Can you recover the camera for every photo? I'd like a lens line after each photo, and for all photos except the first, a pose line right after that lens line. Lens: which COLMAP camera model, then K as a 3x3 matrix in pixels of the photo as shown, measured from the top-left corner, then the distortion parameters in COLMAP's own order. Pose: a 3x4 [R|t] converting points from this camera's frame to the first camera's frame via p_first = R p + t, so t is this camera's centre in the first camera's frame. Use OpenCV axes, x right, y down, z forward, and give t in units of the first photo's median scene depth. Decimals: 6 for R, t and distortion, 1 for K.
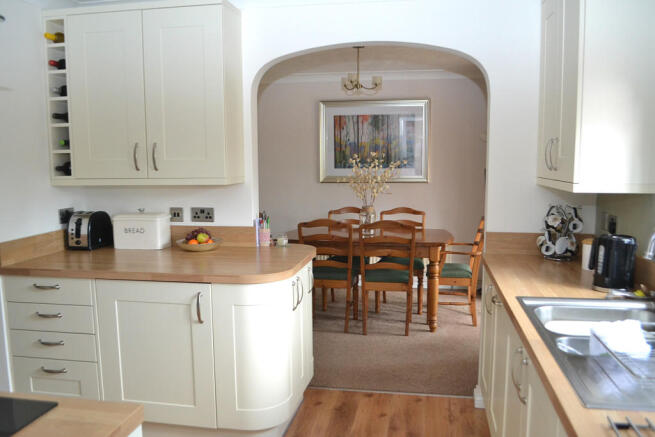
lens RADIAL K [[573.7, 0, 325.9], [0, 573.7, 240.5], [0, 0, 1]] dist [0.001057, -0.000061]
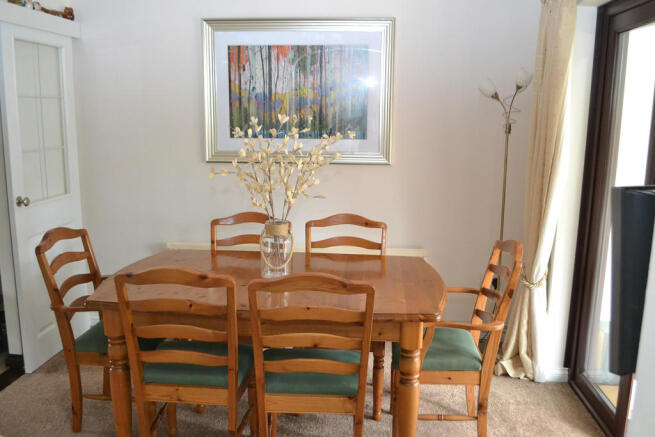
lens RADIAL K [[574.0, 0, 327.5], [0, 574.0, 218.5], [0, 0, 1]] dist [-0.000139, -0.002396]
pose [[0.995356, -0.005242, 0.096120, 0.058170], [0.000709, 0.998888, 0.047137, -0.072995], [-0.096260, -0.046849, 0.994253, 0.418350]]
